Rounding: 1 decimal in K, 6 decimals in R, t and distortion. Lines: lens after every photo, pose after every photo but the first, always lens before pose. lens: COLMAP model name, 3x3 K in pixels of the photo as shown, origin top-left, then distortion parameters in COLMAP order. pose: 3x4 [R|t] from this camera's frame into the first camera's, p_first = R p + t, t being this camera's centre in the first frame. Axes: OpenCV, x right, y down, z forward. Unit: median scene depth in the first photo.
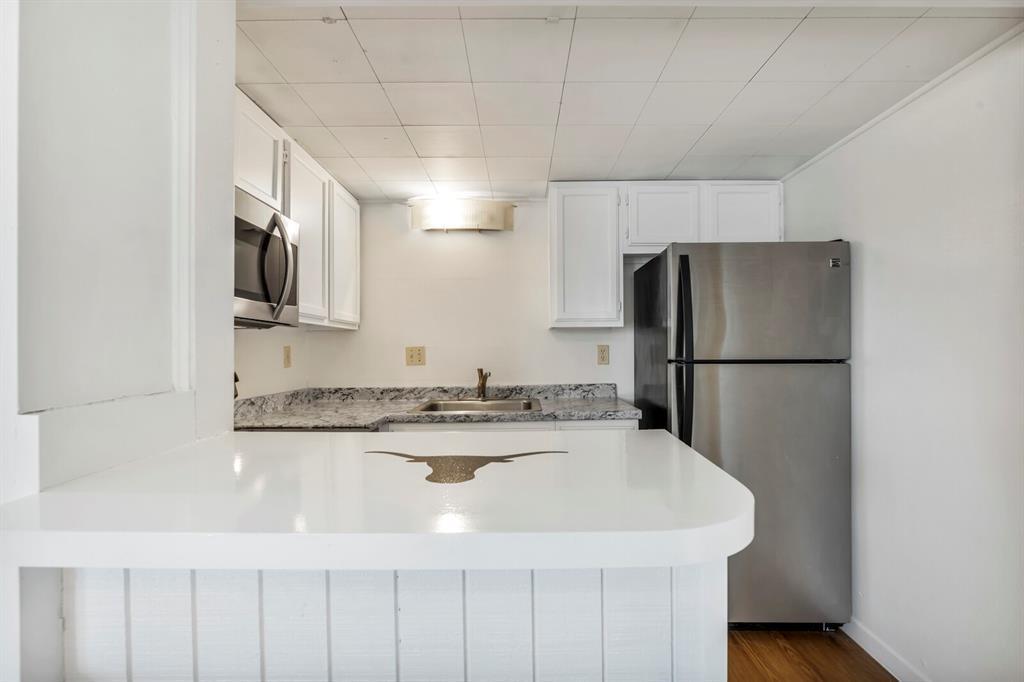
lens RADIAL K [[485.9, 0, 511.5], [0, 485.9, 346.6], [0, 0, 1]] dist [0.005630, 0.000188]
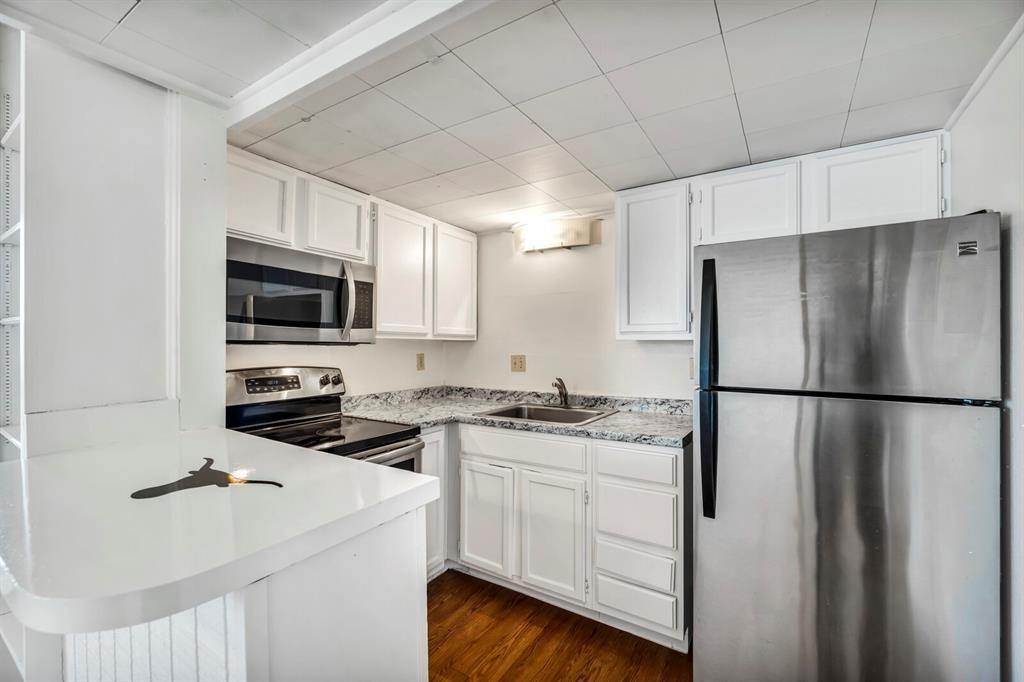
lens RADIAL K [[427.2, 0, 517.7], [0, 427.2, 339.9], [0, 0, 1]] dist [0.008531, 0.000143]
pose [[0.847560, 0.003844, -0.530685, 0.342322], [-0.005065, 0.999987, -0.000846, -0.035388], [0.530675, 0.003405, 0.847568, 0.151439]]
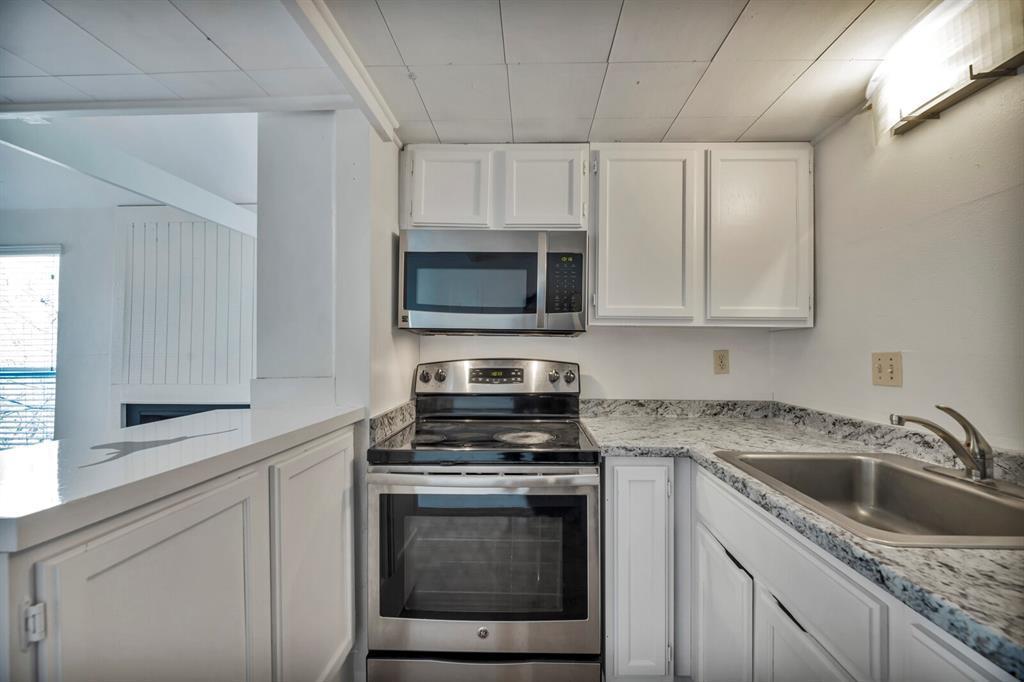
lens RADIAL K [[427.2, 0, 539.9], [0, 427.2, 342.1], [0, 0, 1]] dist [0.008531, 0.000143]
pose [[-0.012888, -0.009243, -0.999874, 0.305716], [0.001805, 0.999955, -0.009267, -0.007825], [0.999915, -0.001924, -0.012870, 0.622845]]
